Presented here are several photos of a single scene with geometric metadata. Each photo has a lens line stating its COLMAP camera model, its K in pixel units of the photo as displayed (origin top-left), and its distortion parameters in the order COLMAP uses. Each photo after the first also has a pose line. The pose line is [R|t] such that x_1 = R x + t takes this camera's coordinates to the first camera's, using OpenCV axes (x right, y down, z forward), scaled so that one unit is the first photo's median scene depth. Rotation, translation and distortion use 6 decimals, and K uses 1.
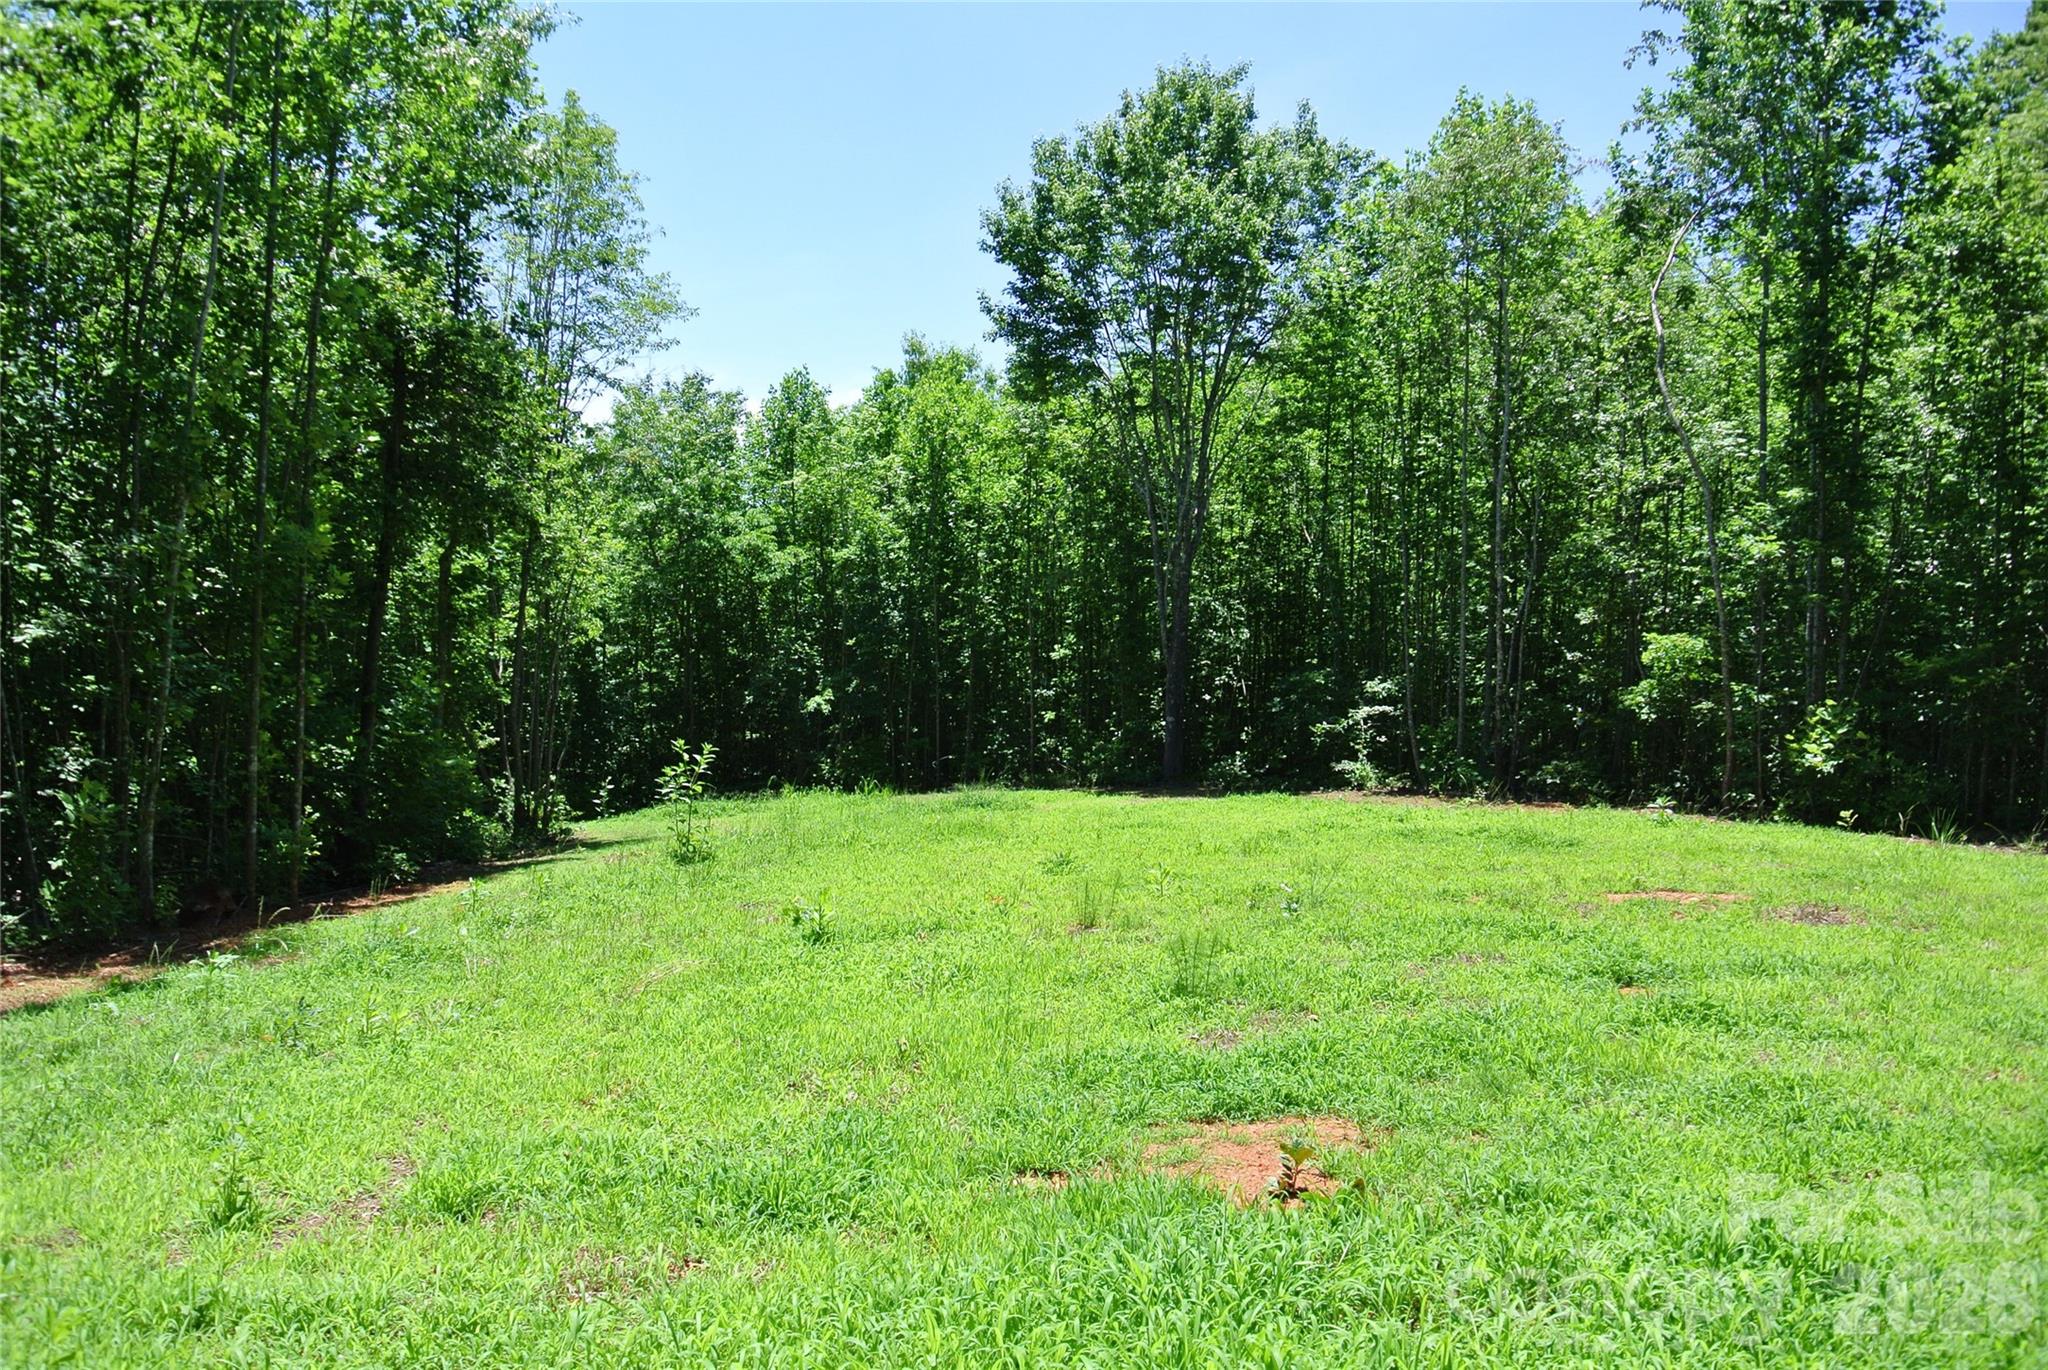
lens RADIAL K [[1651.7, 0, 1024.0], [0, 1651.7, 685.0], [0, 0, 1]] dist [-0.000922, -0.002240]
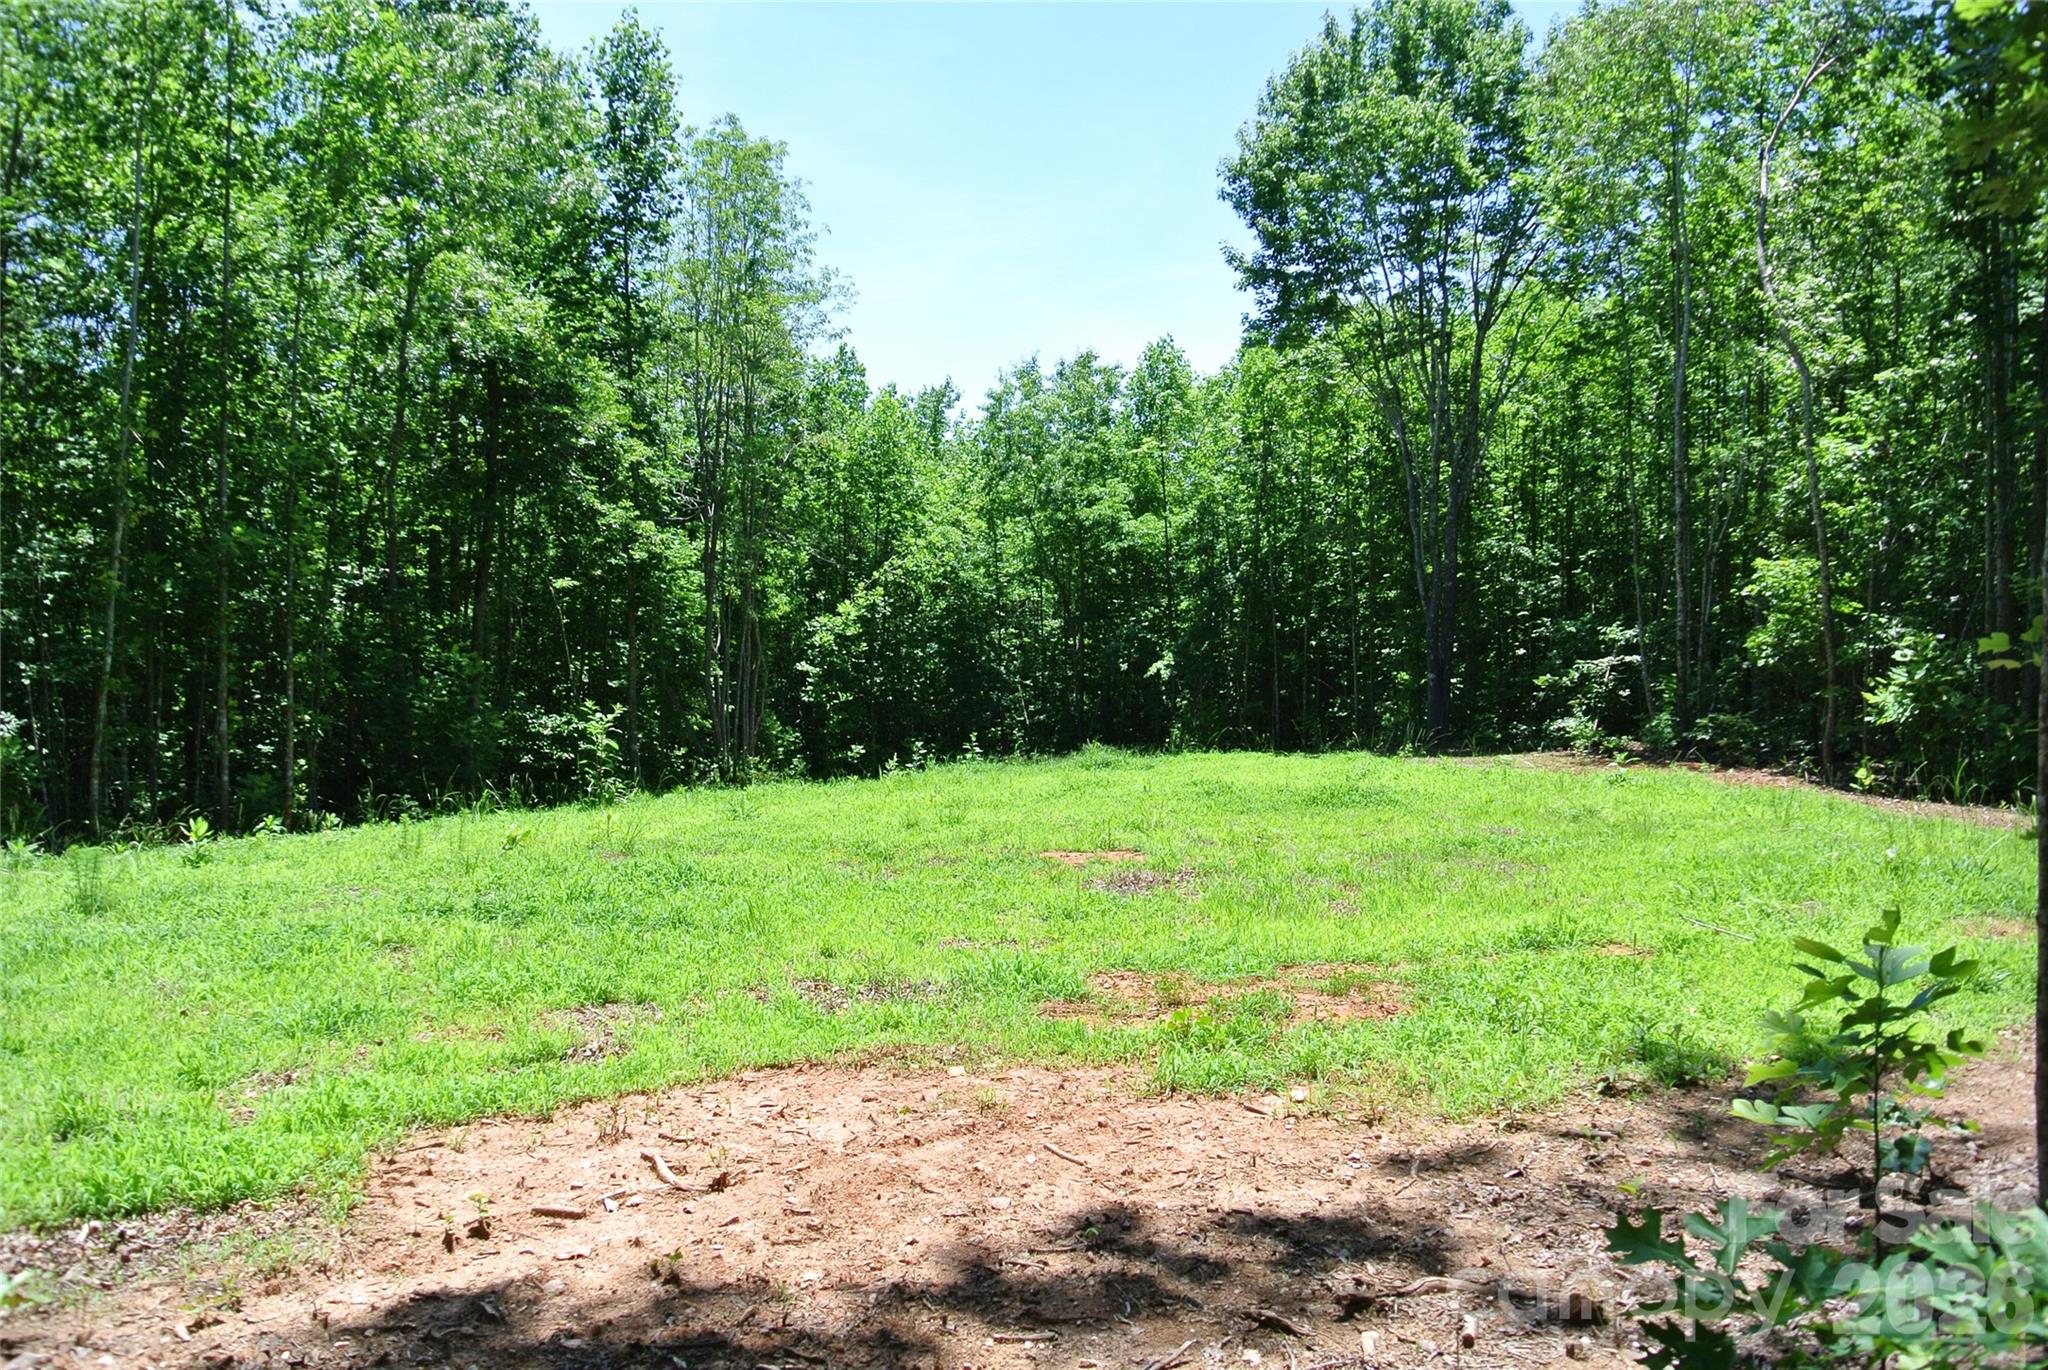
lens RADIAL K [[1651.7, 0, 1024.0], [0, 1651.7, 685.0], [0, 0, 1]] dist [-0.000922, -0.002240]
pose [[0.906924, -0.019078, -0.420863, 0.270793], [0.026571, 0.999576, 0.011945, 0.008460], [0.420456, -0.022016, 0.907046, 0.060149]]
